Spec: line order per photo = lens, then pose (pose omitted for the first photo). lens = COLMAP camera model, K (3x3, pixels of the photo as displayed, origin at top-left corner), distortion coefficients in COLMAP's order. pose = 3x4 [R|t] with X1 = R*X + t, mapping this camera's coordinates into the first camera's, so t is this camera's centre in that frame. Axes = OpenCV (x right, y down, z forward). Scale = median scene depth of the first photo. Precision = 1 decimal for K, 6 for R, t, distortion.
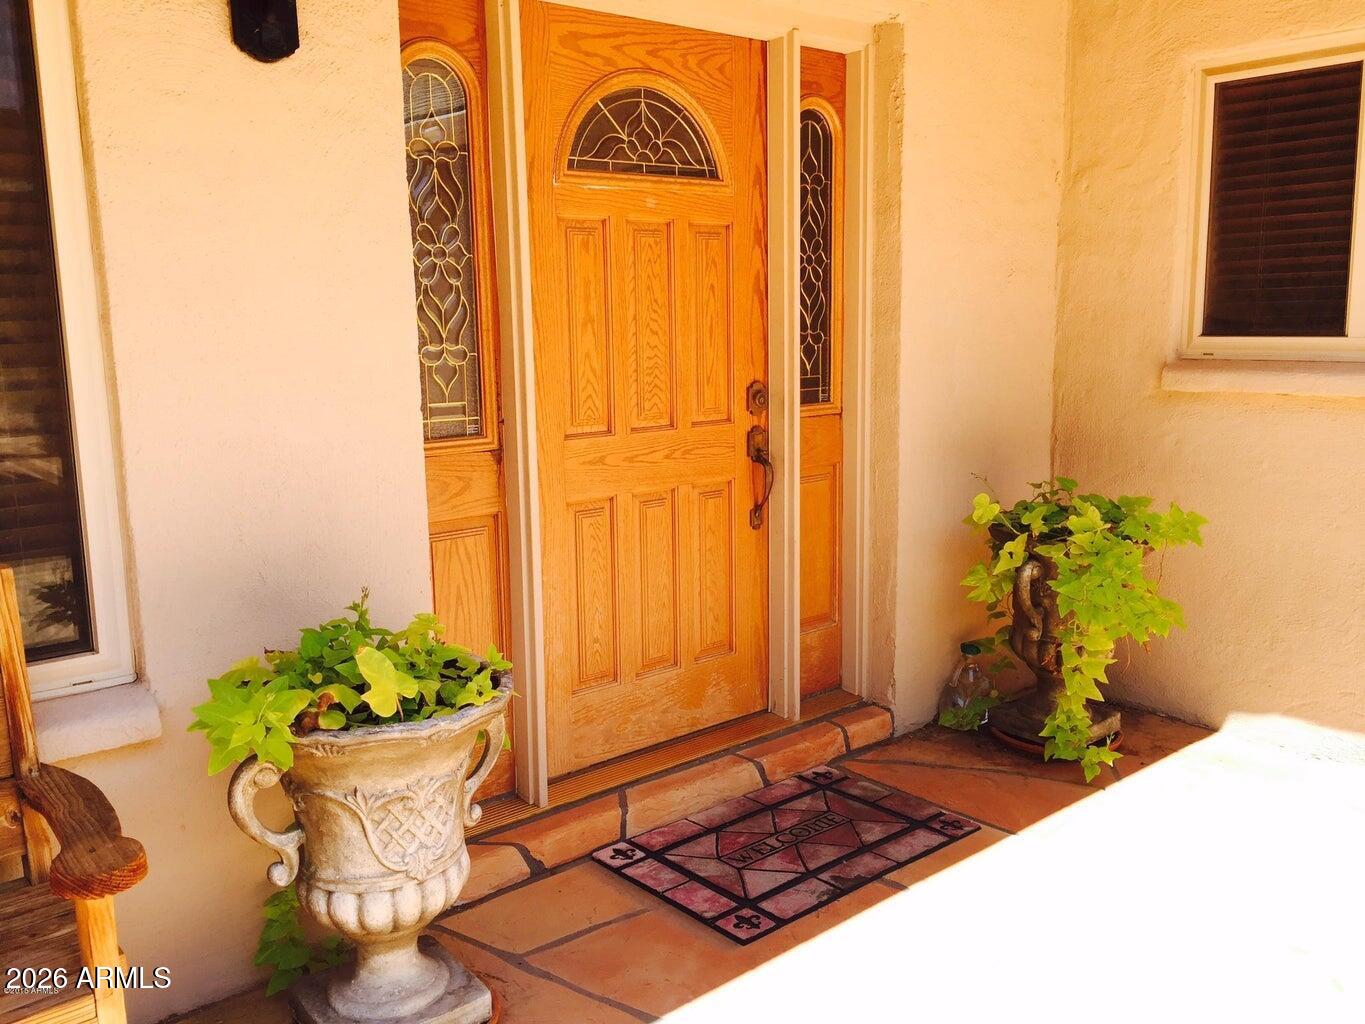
lens RADIAL K [[1194.8, 0, 682.5], [0, 1194.8, 512.0], [0, 0, 1]] dist [0.059208, -0.061380]
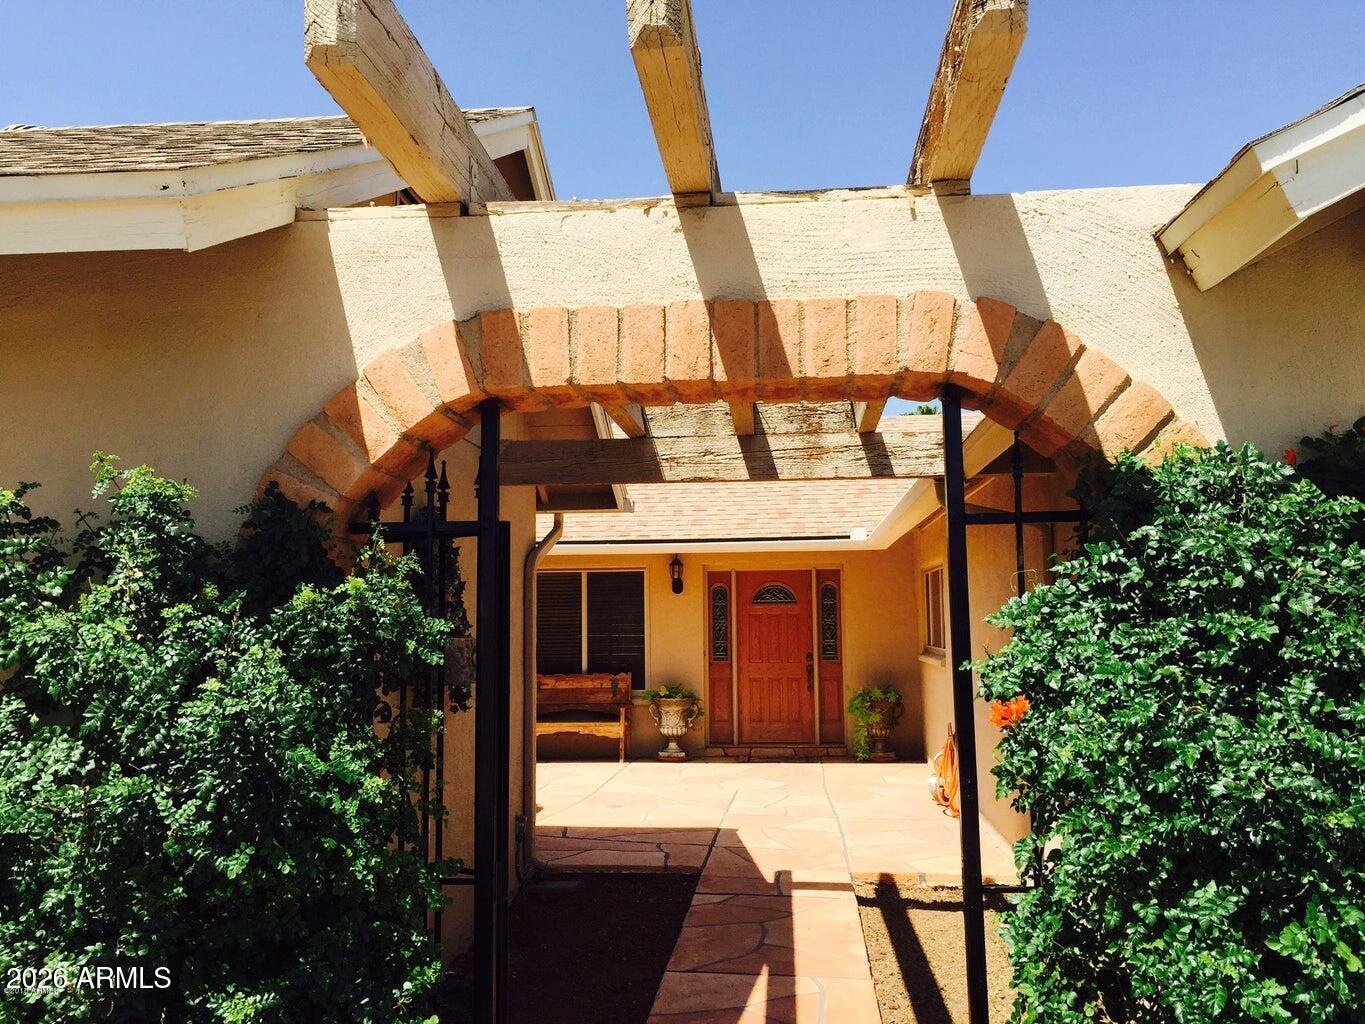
lens RADIAL K [[1194.8, 0, 682.5], [0, 1194.8, 512.0], [0, 0, 1]] dist [0.059208, -0.061380]
pose [[0.696434, -0.060758, -0.715044, 2.993426], [-0.124044, 0.971219, -0.203341, 0.335957], [0.706819, 0.230310, 0.668853, -2.325646]]
